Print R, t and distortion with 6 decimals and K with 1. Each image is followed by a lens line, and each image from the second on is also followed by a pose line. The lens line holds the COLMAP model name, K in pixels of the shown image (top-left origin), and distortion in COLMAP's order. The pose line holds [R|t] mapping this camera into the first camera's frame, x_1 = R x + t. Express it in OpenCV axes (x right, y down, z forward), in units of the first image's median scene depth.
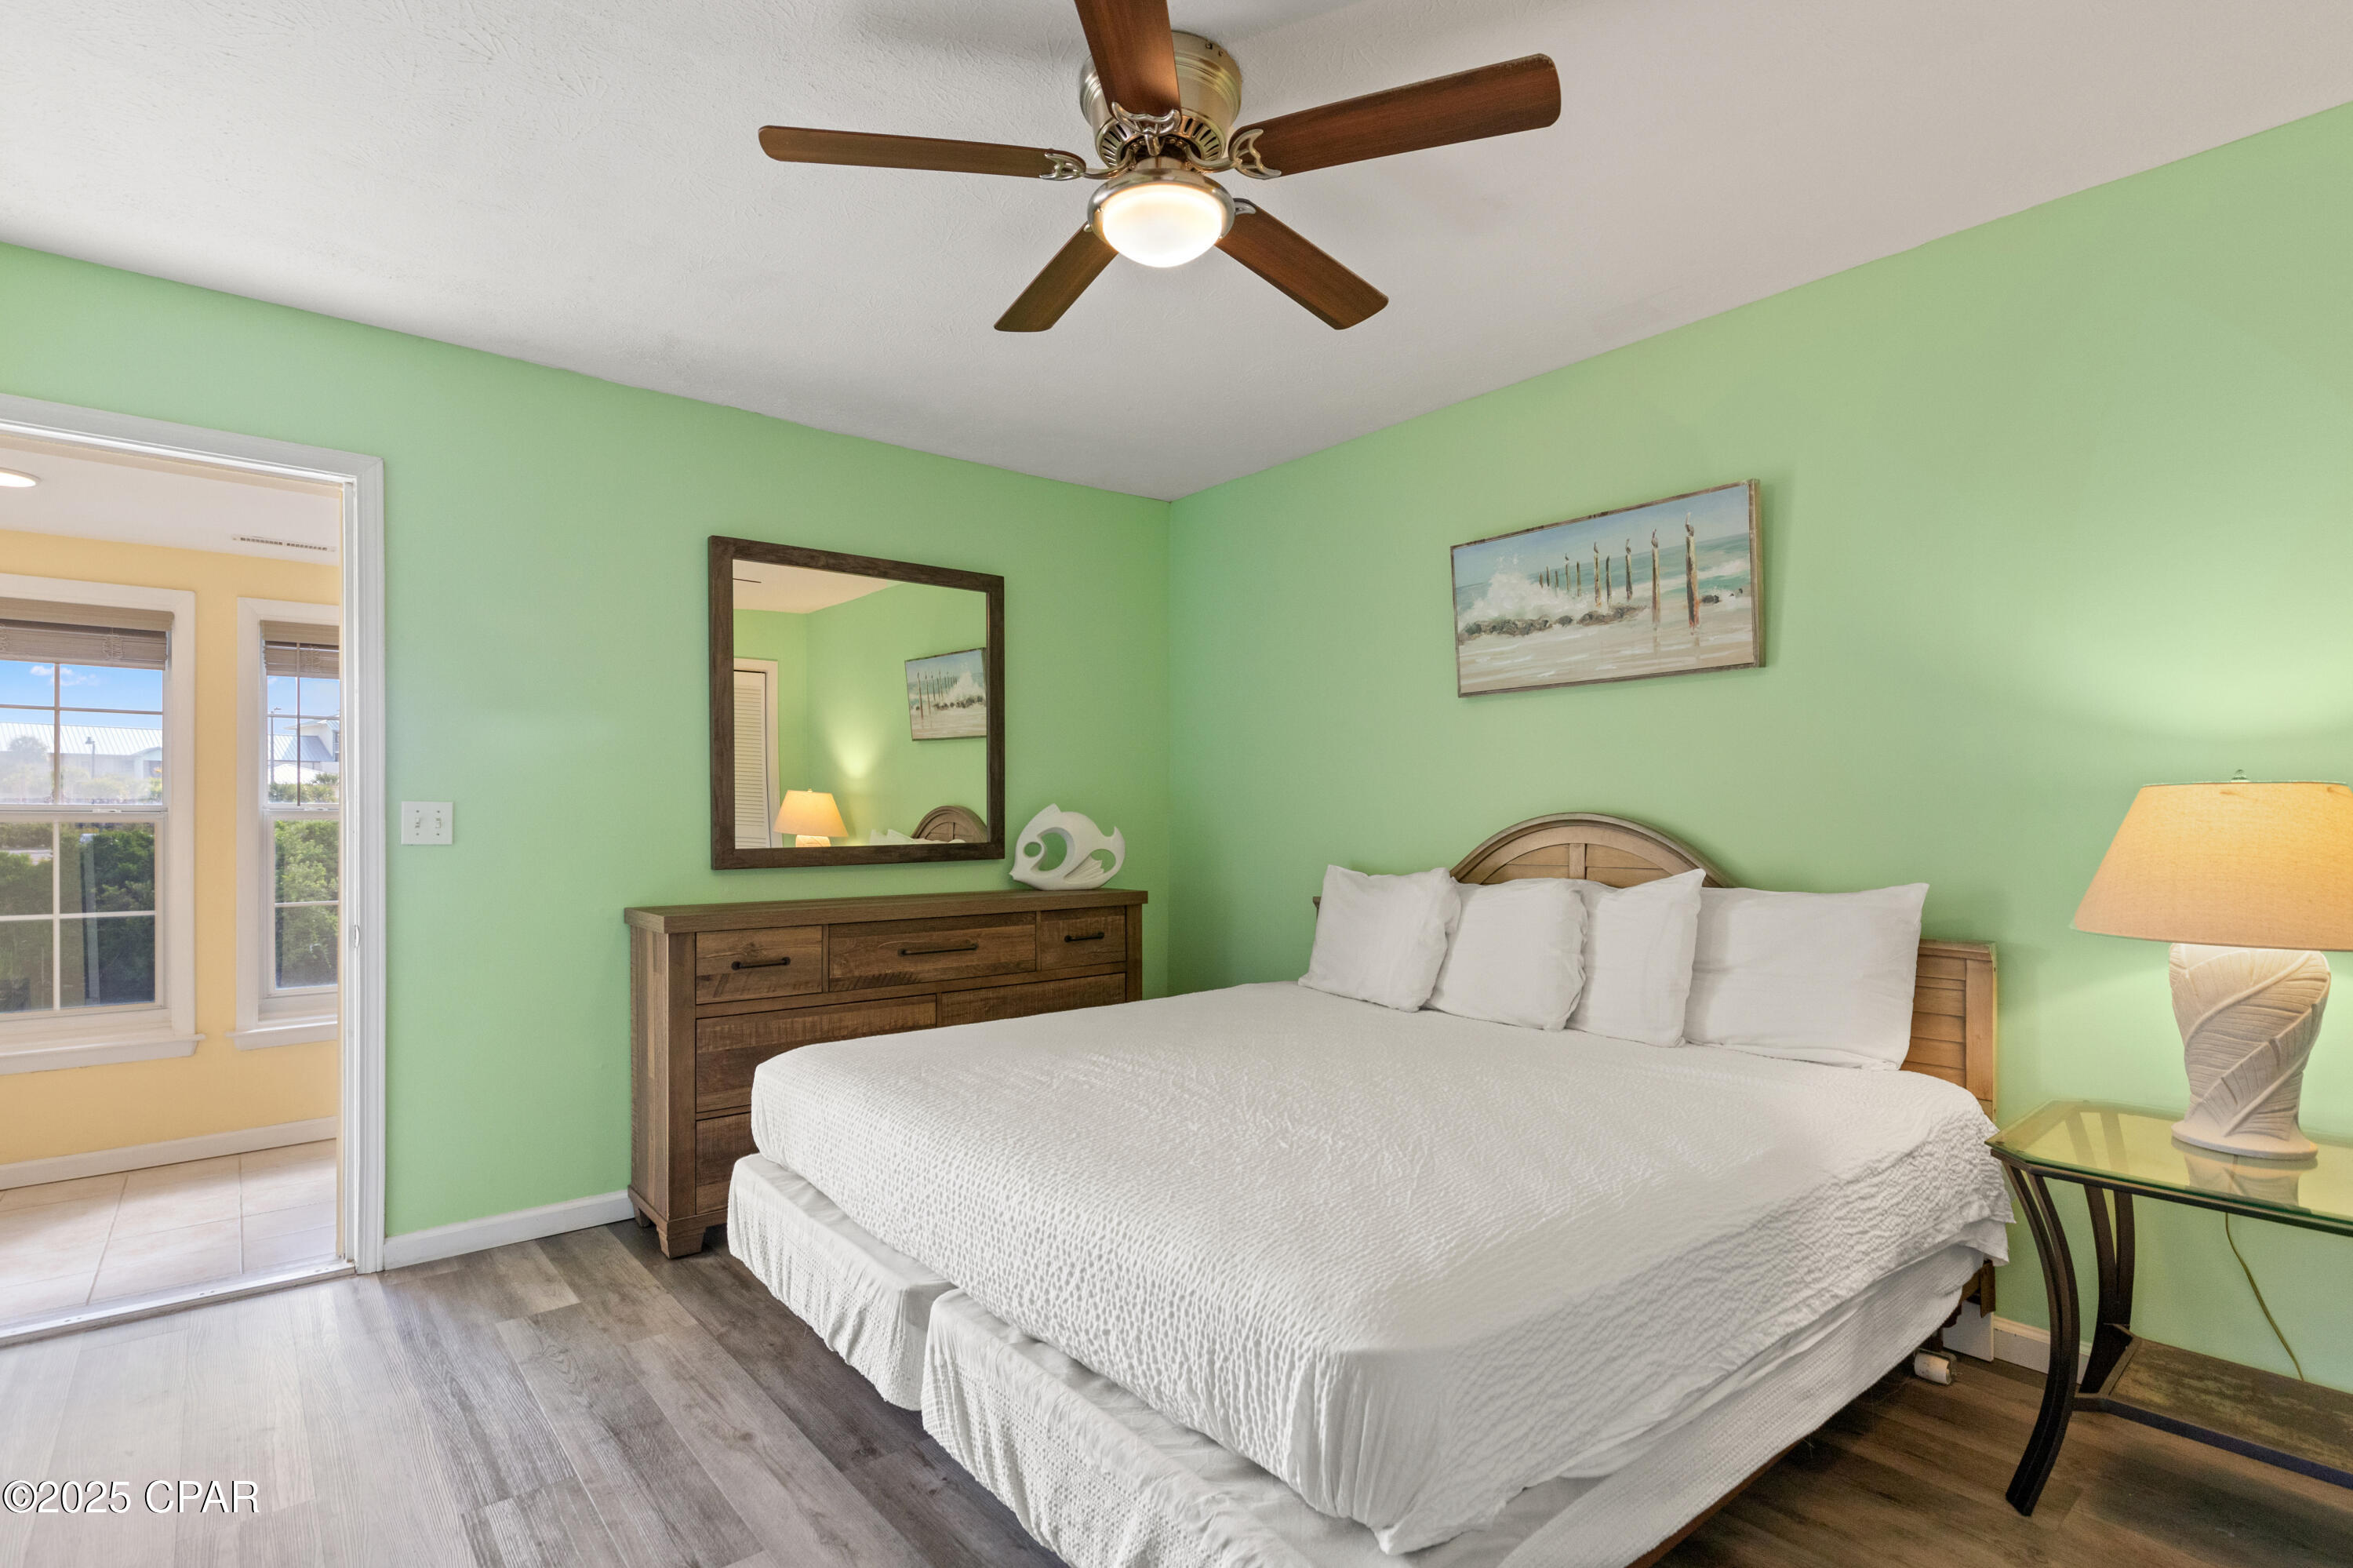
lens RADIAL K [[1124.6, 0, 1174.9], [0, 1124.6, 801.1], [0, 0, 1]] dist [0.004792, 0.001024]
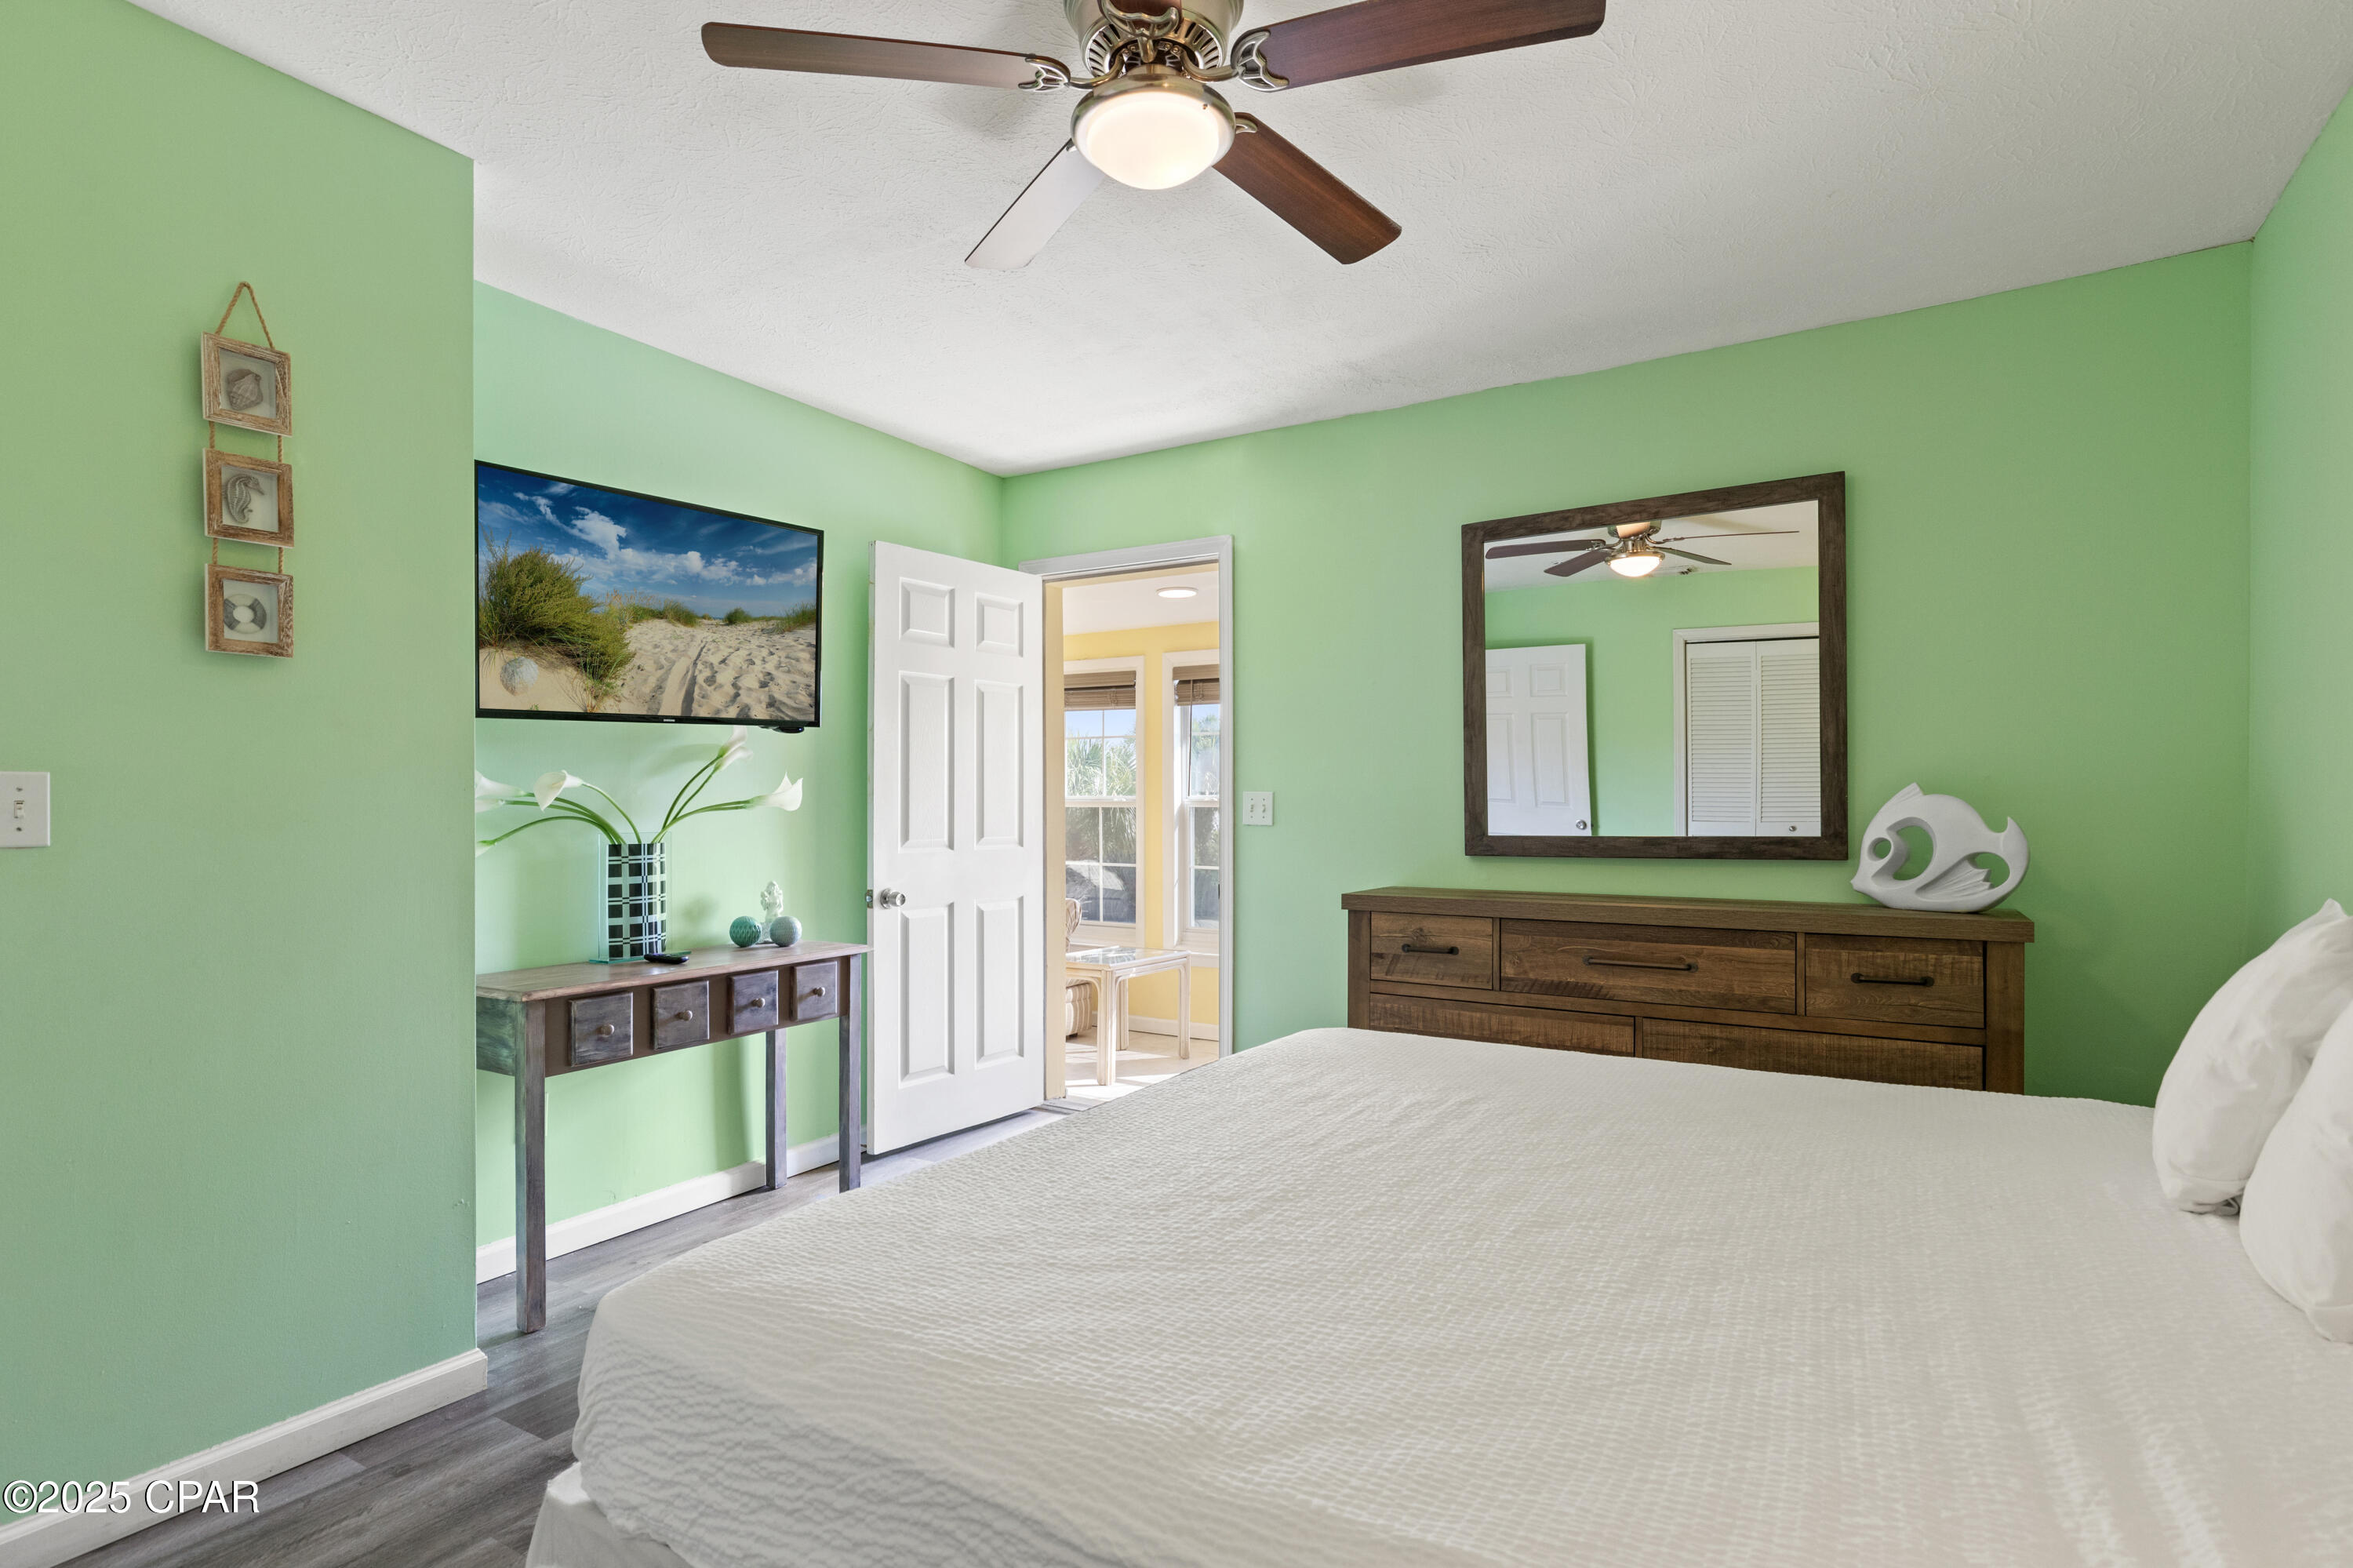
lens RADIAL K [[1180.7, 0, 1172.3], [0, 1180.7, 786.8], [0, 0, 1]] dist [0.004287, -0.001766]
pose [[0.331244, -0.015695, -0.943415, 0.536583], [0.014490, 0.999828, -0.011546, 0.008438], [0.943434, -0.009845, 0.331414, 0.427988]]
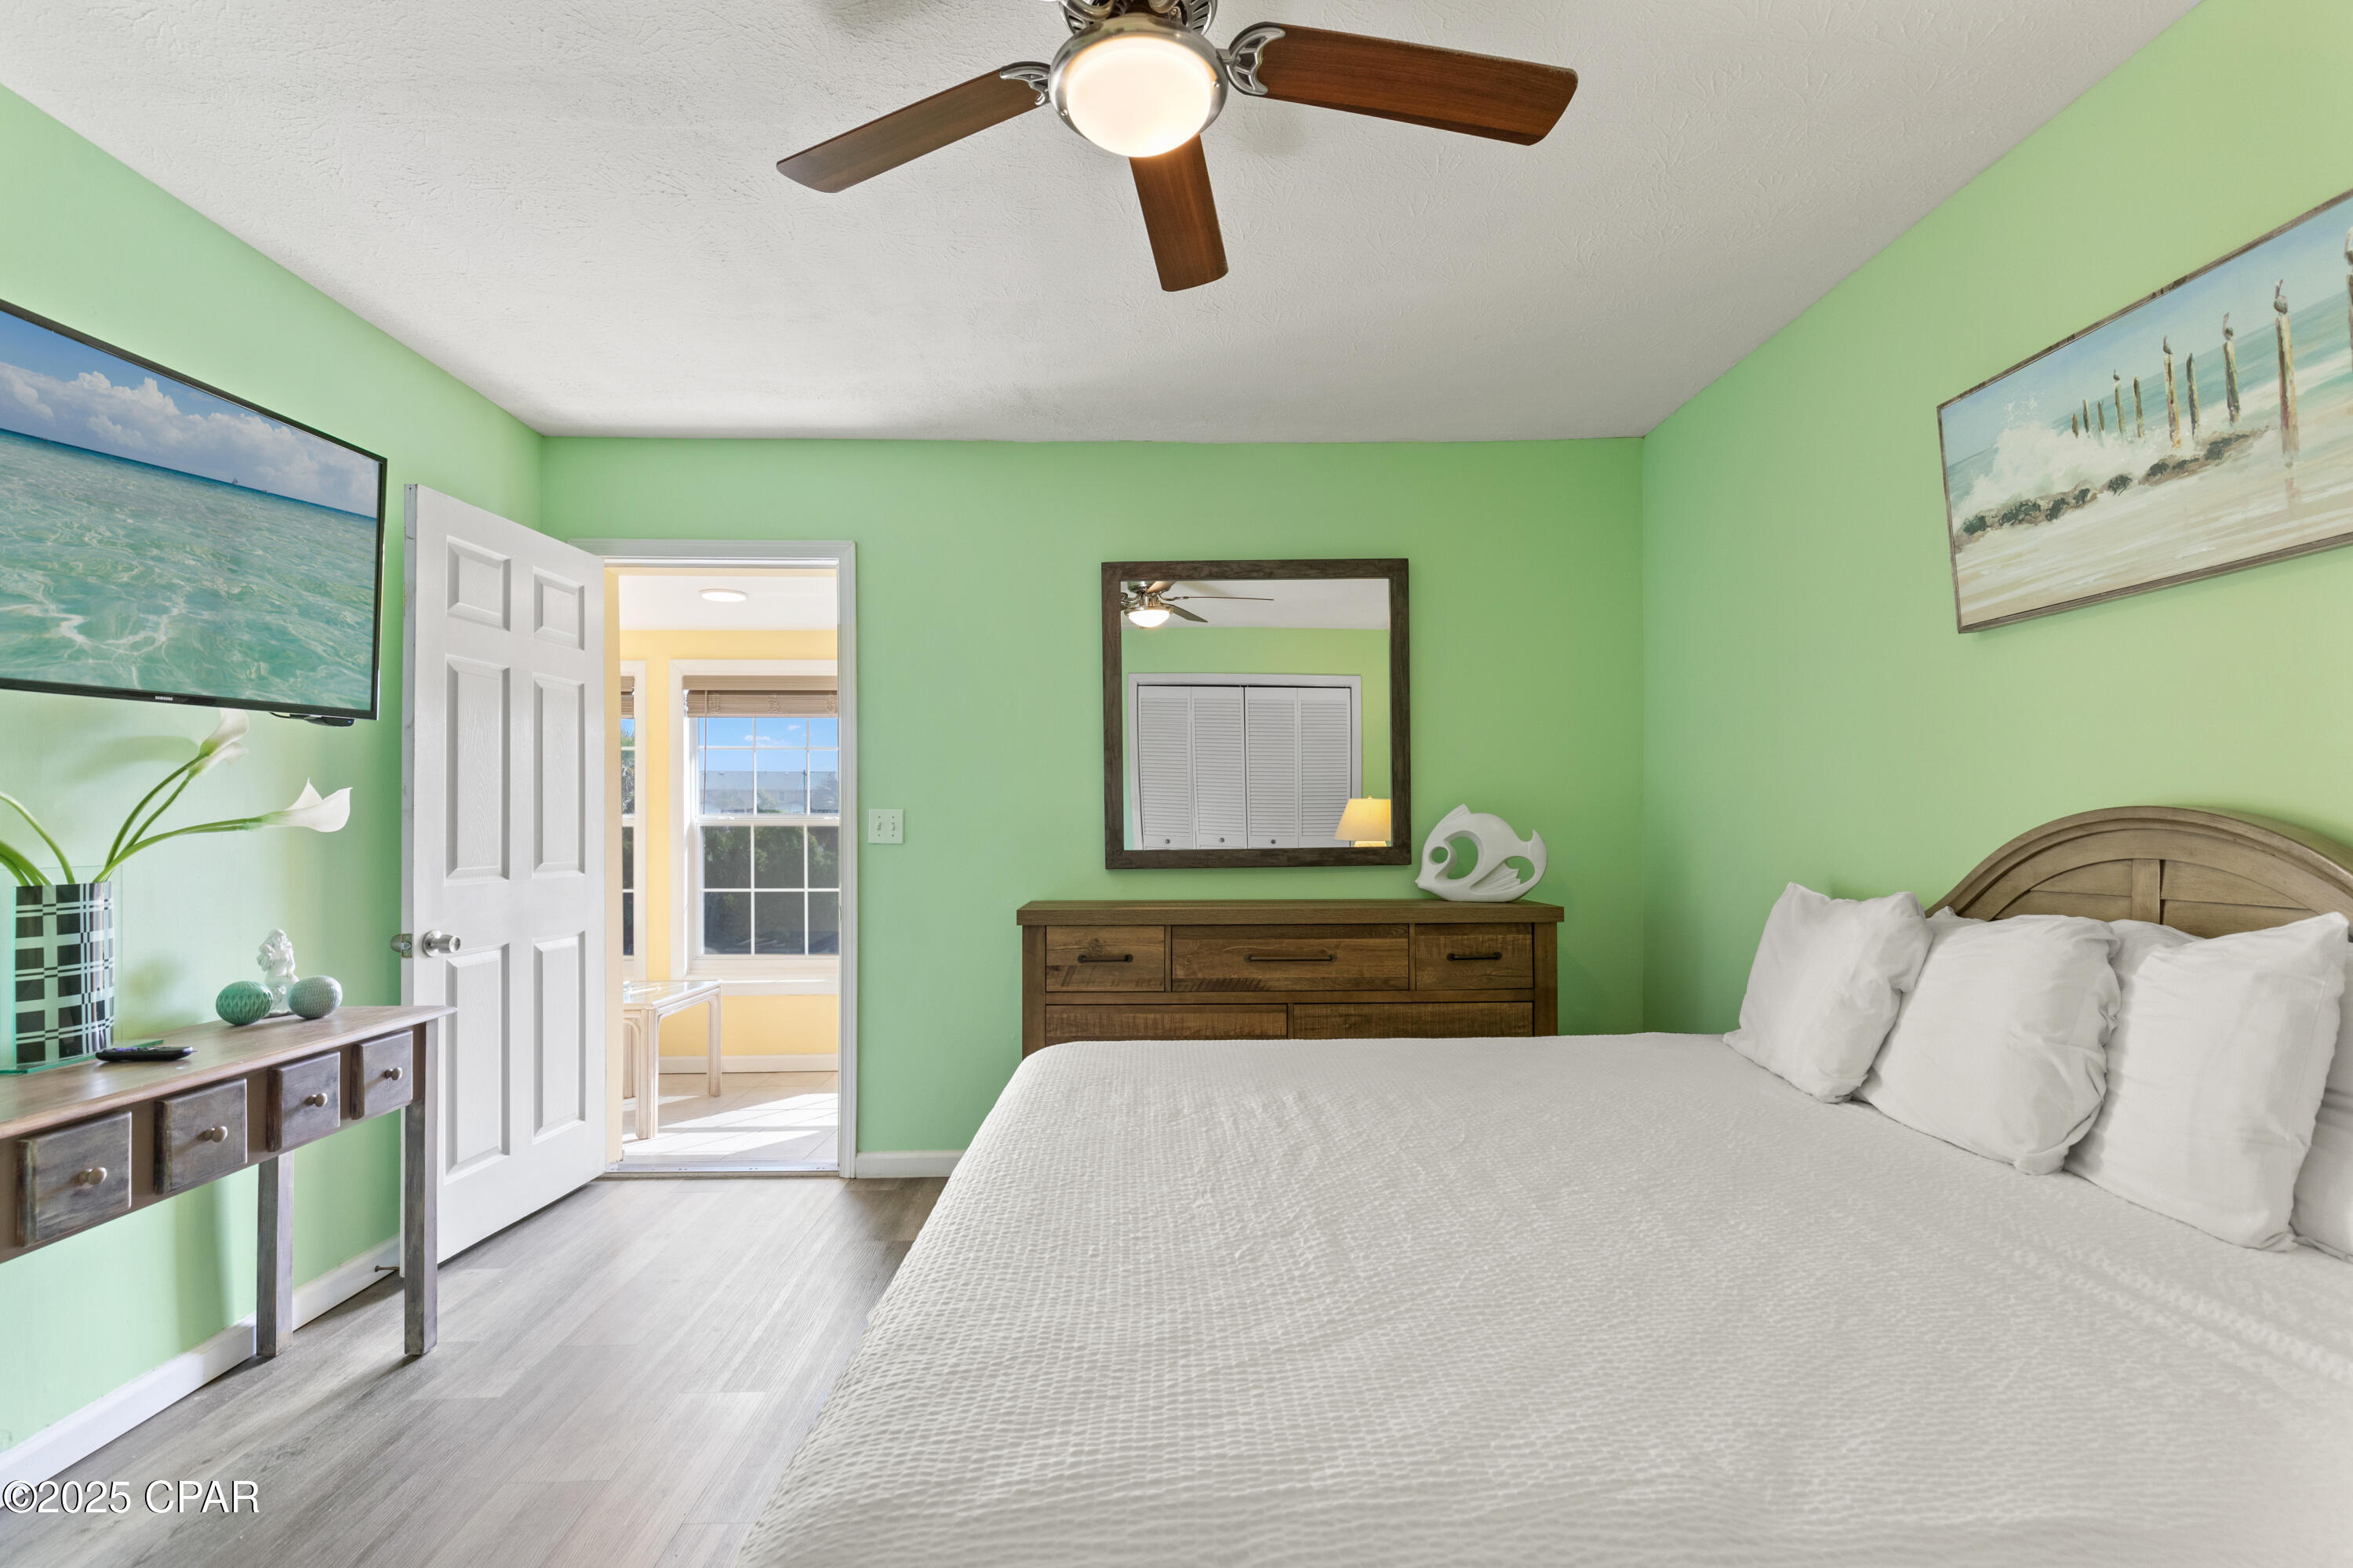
lens RADIAL K [[1069.7, 0, 1174.0], [0, 1069.7, 804.6], [0, 0, 1]] dist [0.012124, -0.002193]
pose [[0.787585, -0.013773, -0.616053, 0.298963], [0.012842, 0.999900, -0.005938, 0.005998], [0.616073, -0.003235, 0.787683, 0.241524]]
